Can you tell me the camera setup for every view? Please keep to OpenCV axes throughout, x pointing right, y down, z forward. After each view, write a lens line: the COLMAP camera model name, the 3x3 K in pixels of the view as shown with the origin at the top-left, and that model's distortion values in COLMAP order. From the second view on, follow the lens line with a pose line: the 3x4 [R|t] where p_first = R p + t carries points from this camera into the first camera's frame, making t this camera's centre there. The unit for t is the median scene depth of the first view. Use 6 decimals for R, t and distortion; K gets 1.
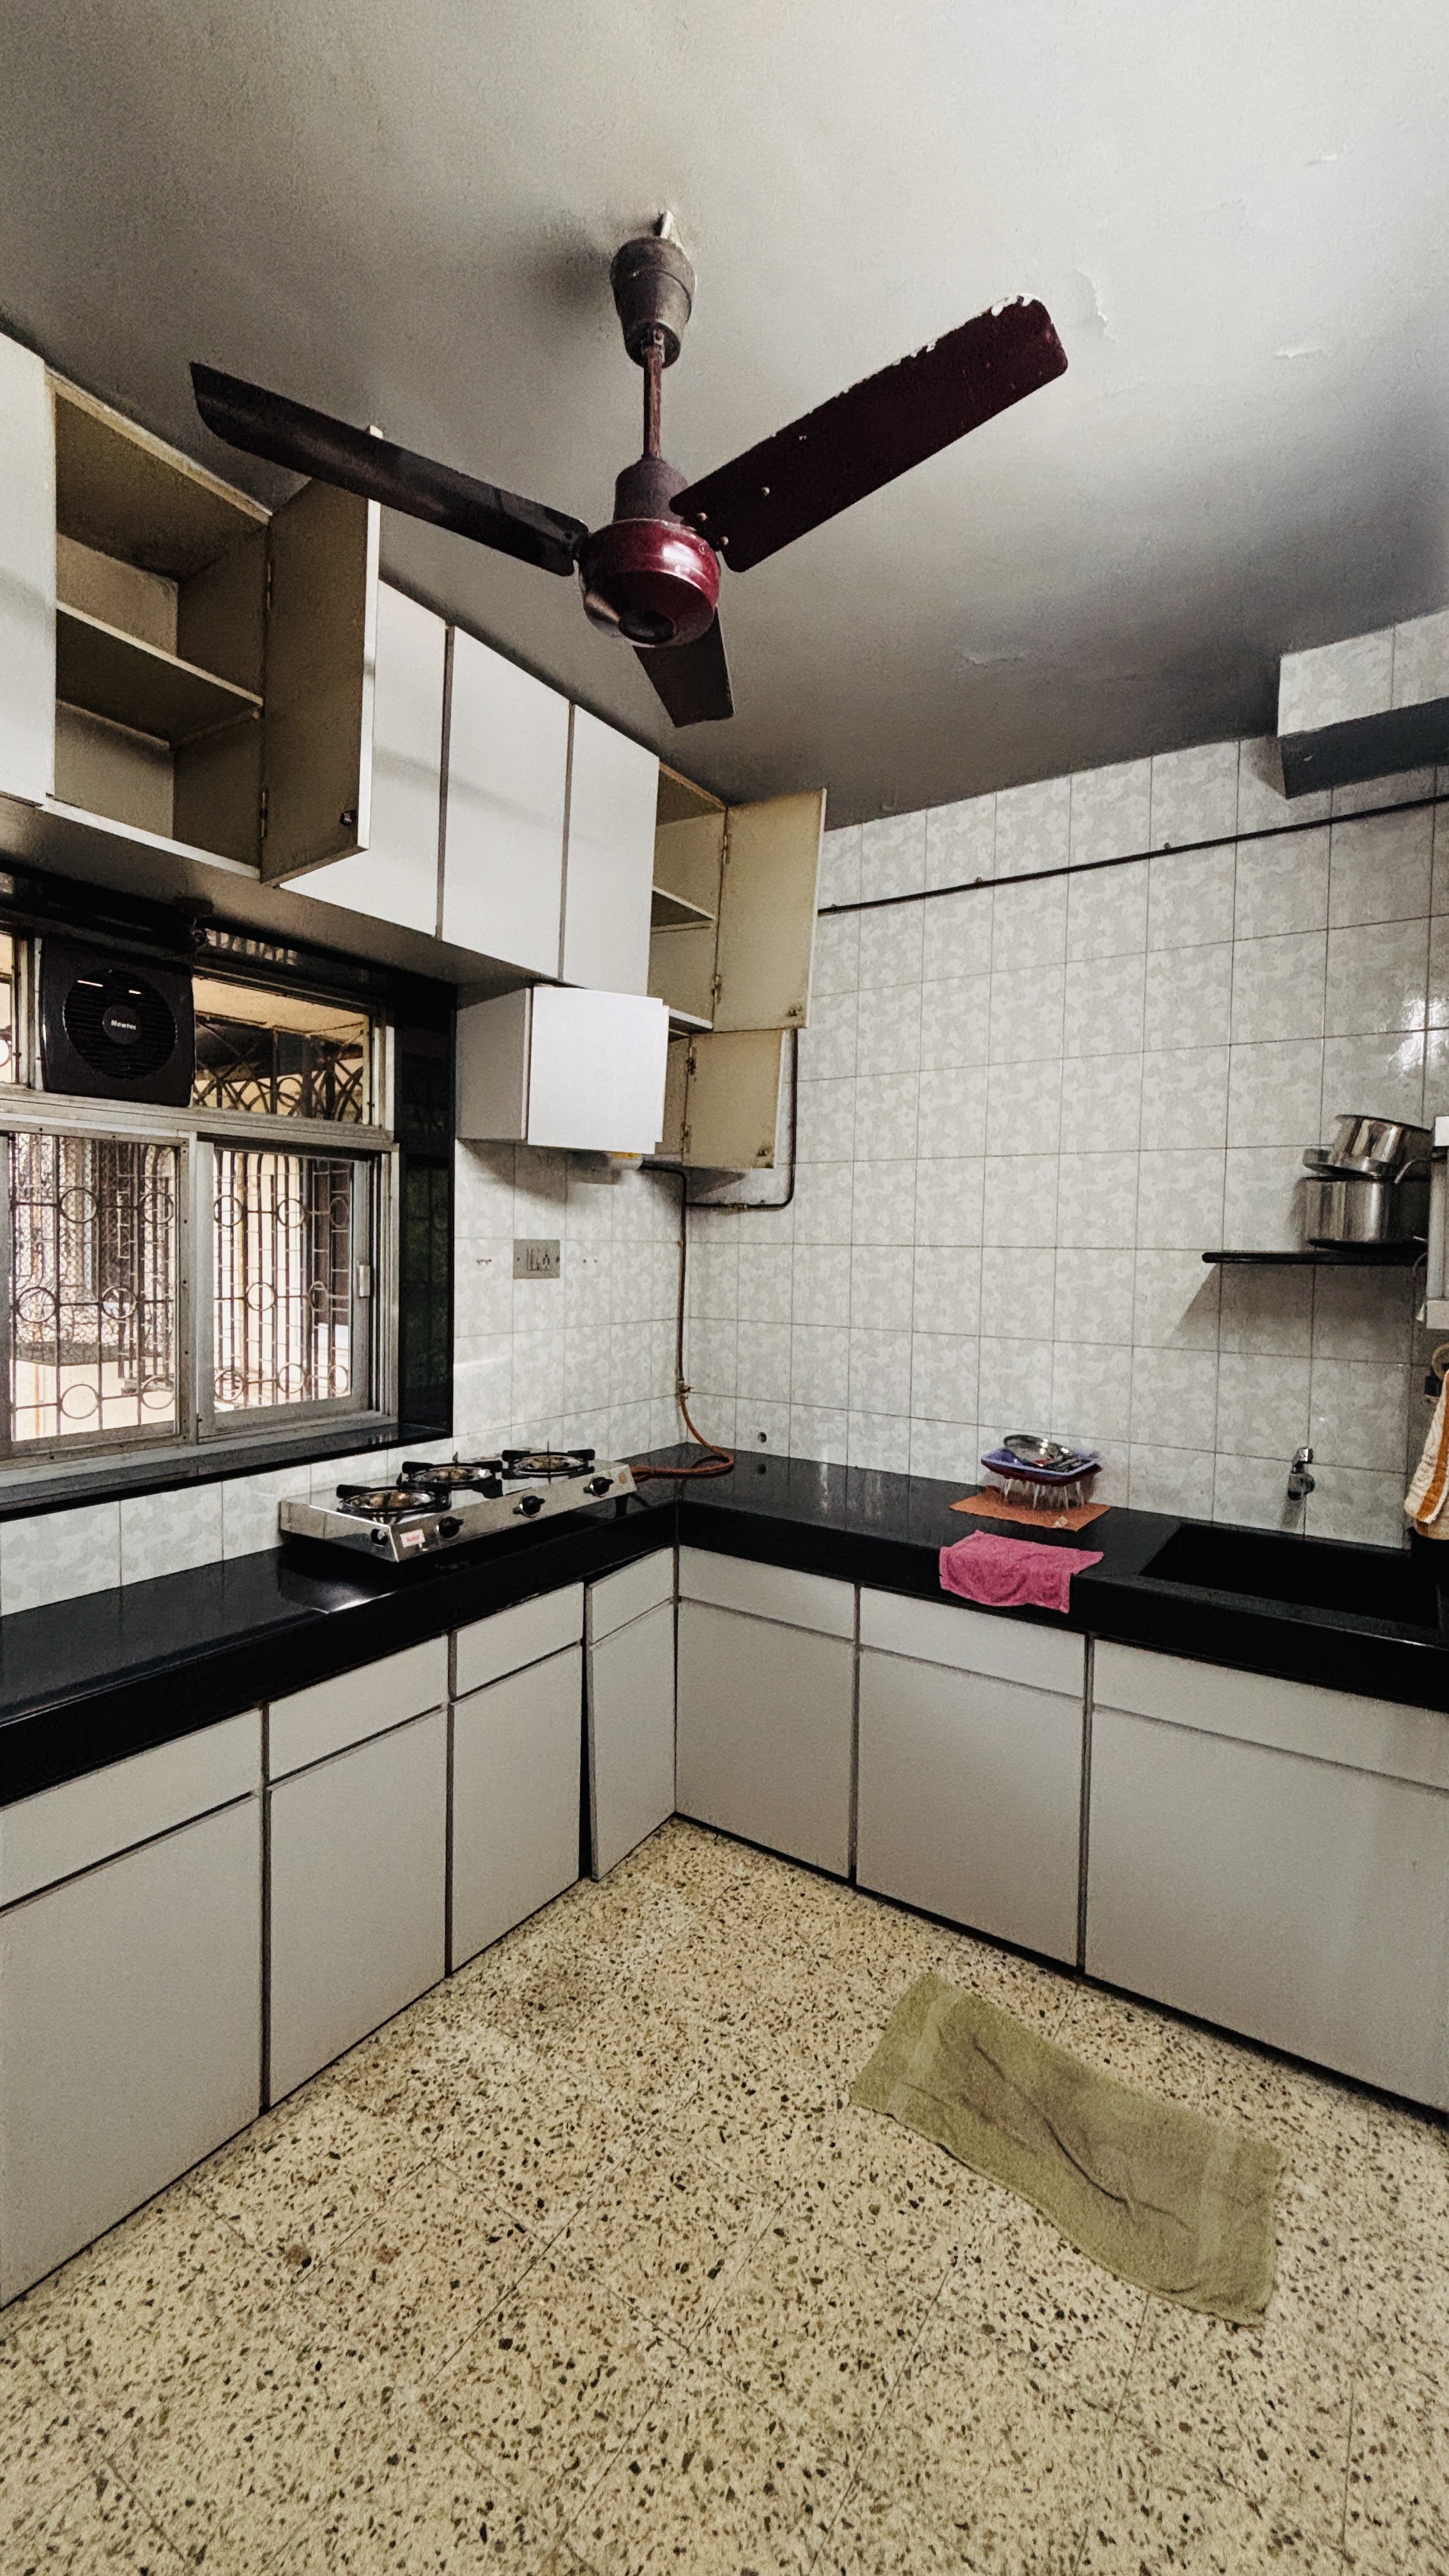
lens RADIAL K [[1057.3, 0, 715.8], [0, 1057.3, 1285.8], [0, 0, 1]] dist [-0.001669, -0.000867]
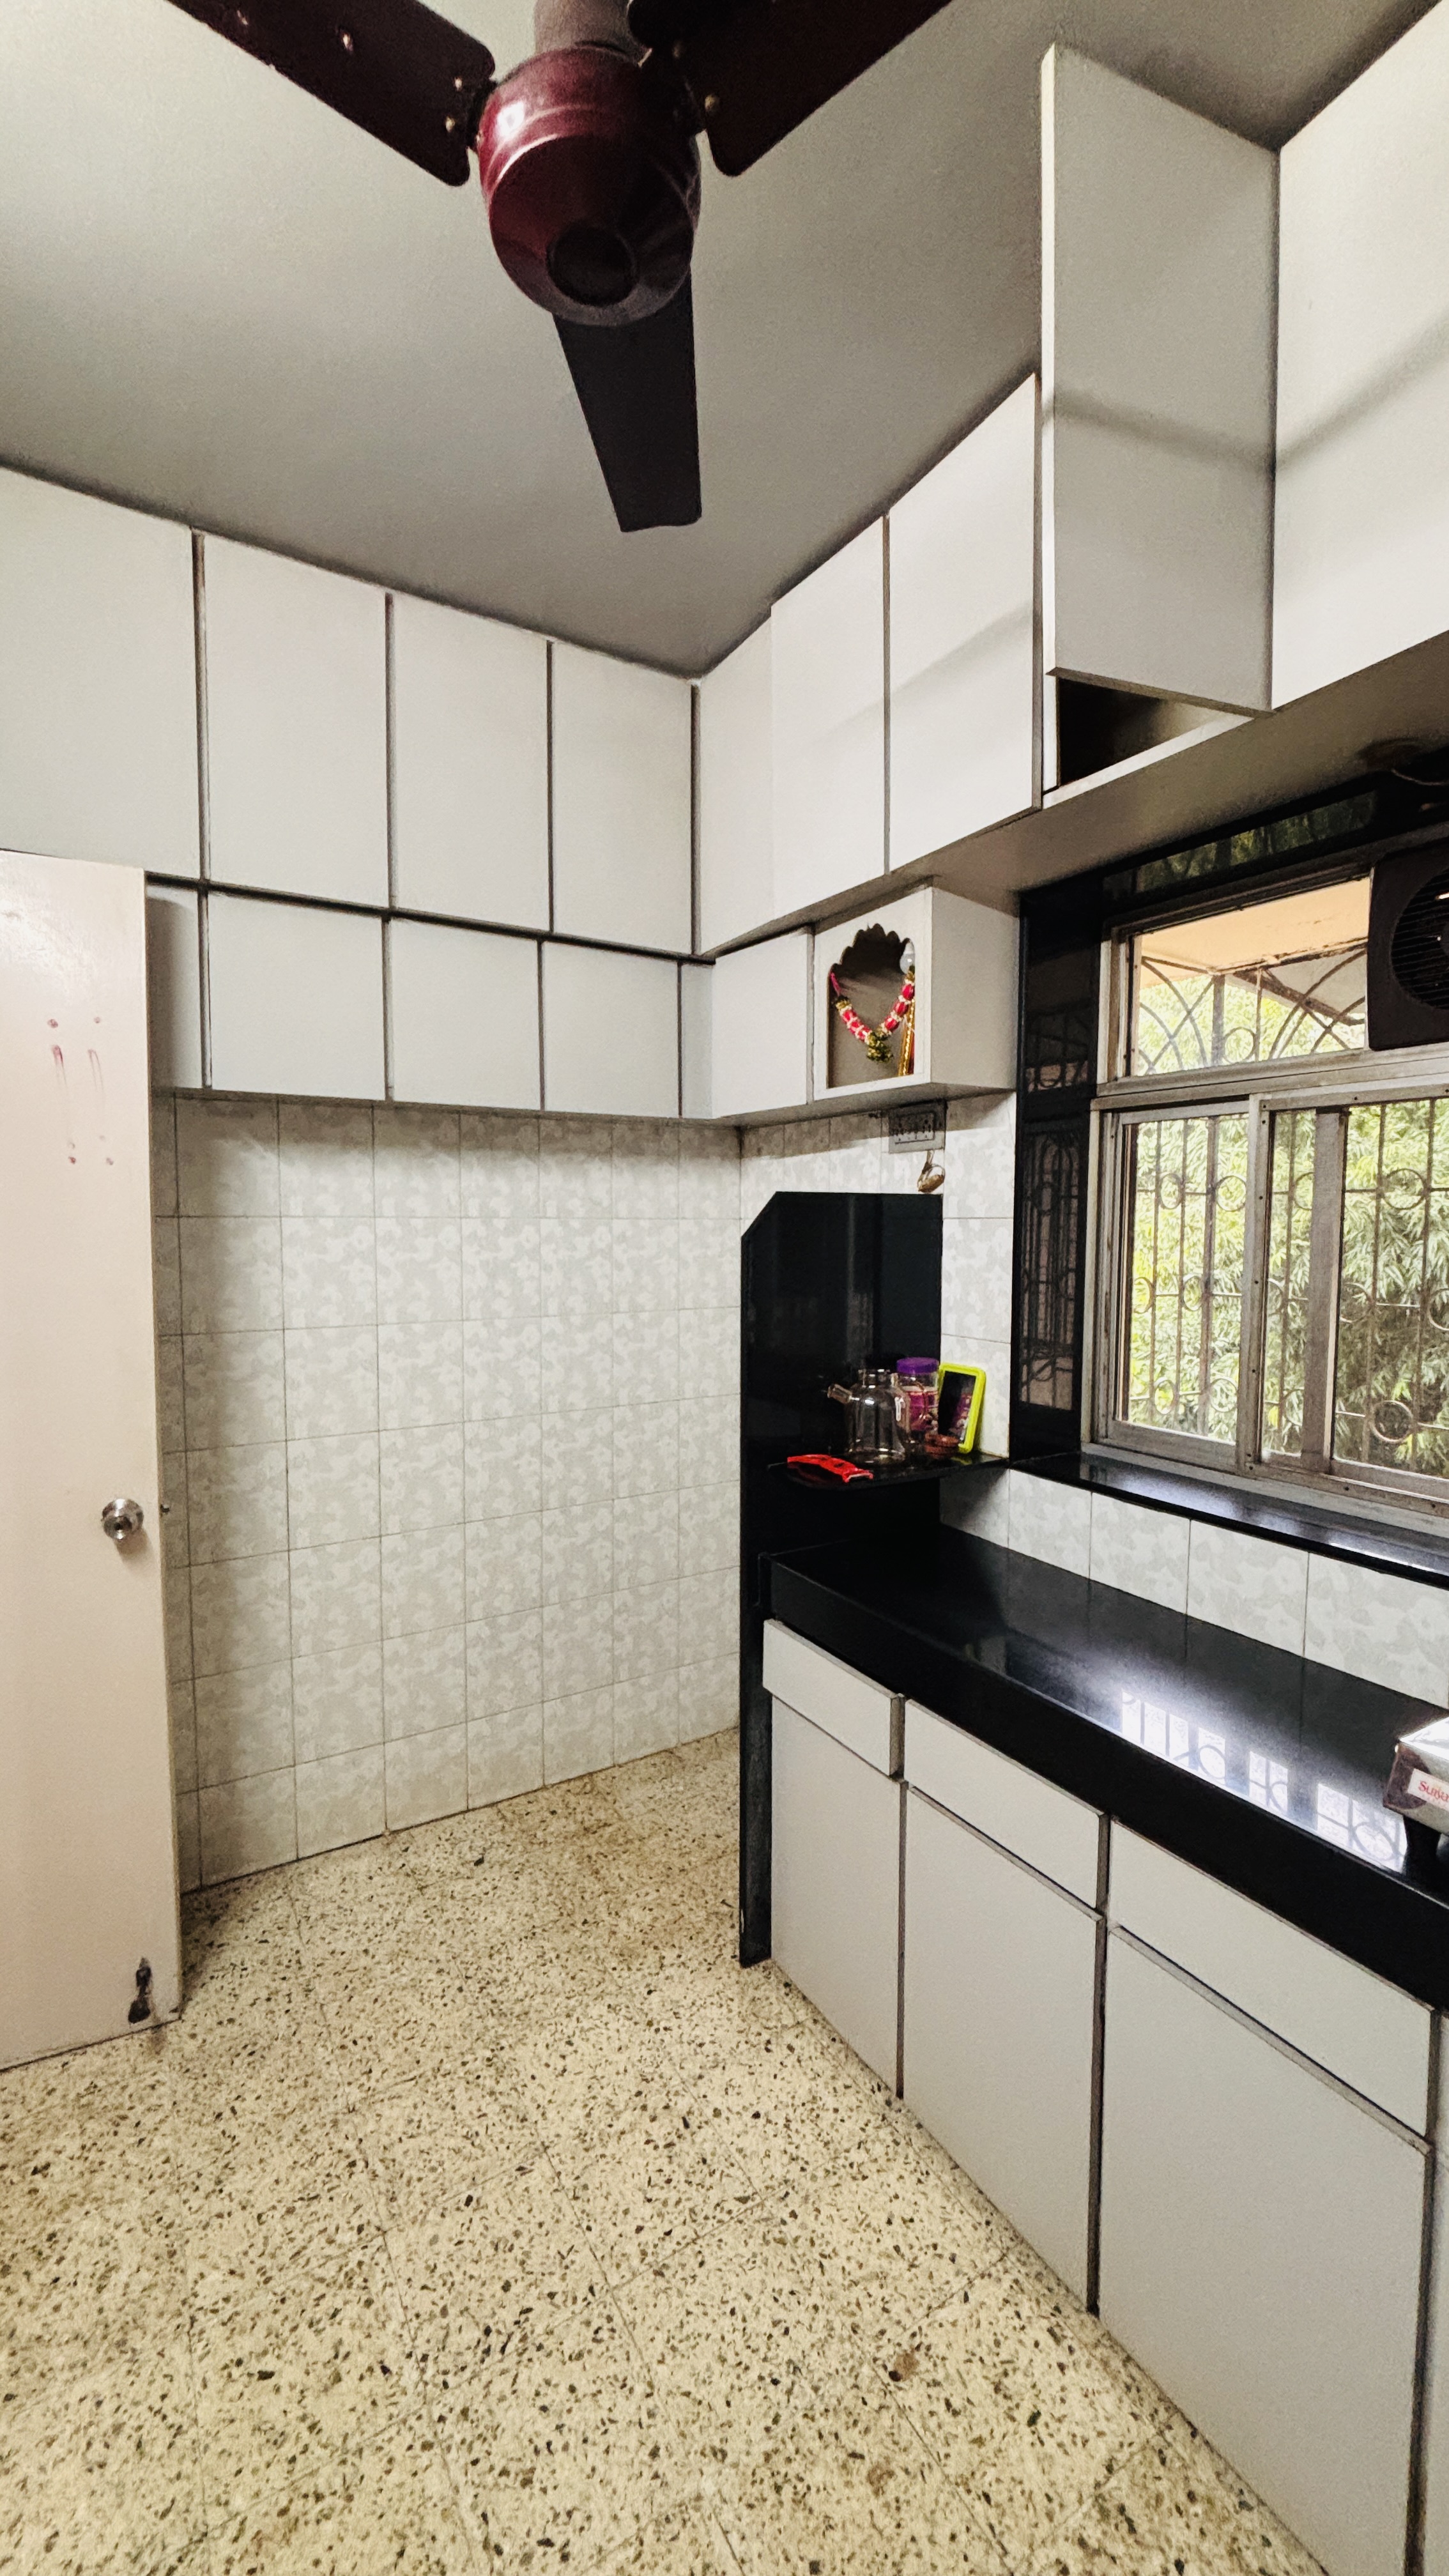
lens RADIAL K [[1057.3, 0, 716.3], [0, 1057.3, 1277.9], [0, 0, 1]] dist [-0.001669, -0.000867]
pose [[-0.435954, 0.034489, -0.899308, 0.442771], [-0.057341, 0.996171, 0.066001, -0.025878], [0.898141, 0.080340, -0.432306, 1.214768]]
